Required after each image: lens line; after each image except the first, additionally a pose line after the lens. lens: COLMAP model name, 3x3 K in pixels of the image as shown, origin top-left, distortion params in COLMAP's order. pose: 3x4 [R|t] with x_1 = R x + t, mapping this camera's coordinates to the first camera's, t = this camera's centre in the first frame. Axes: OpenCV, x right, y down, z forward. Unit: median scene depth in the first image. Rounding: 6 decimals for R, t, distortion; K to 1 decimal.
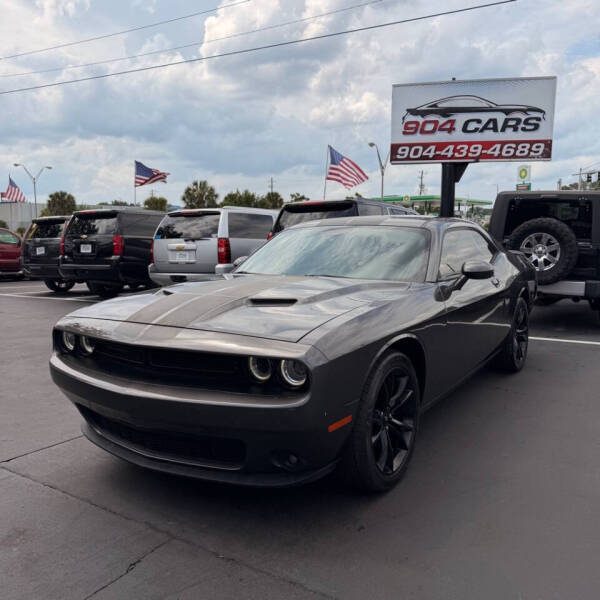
lens RADIAL K [[576.5, 0, 292.6], [0, 576.5, 287.3], [0, 0, 1]] dist [0.126671, -0.204180]
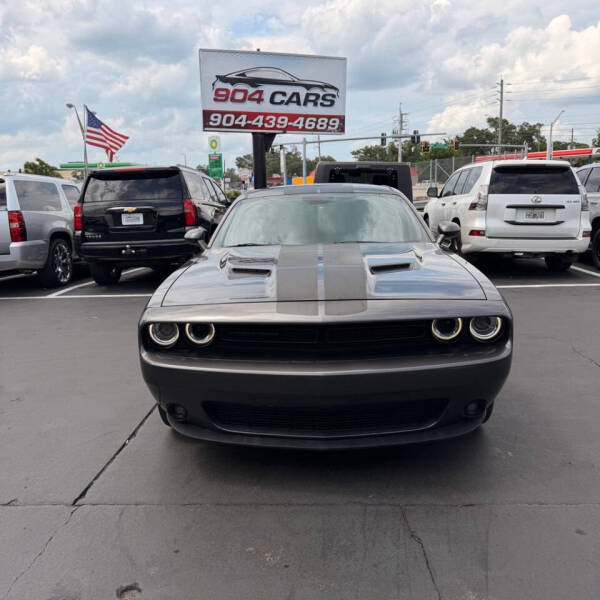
lens RADIAL K [[576.5, 0, 292.6], [0, 576.5, 287.3], [0, 0, 1]] dist [0.126671, -0.204180]
pose [[0.867324, -0.093727, 0.488840, -0.212838], [0.067536, 0.995188, 0.070985, -0.009513], [-0.493141, -0.028553, 0.869480, 0.066029]]
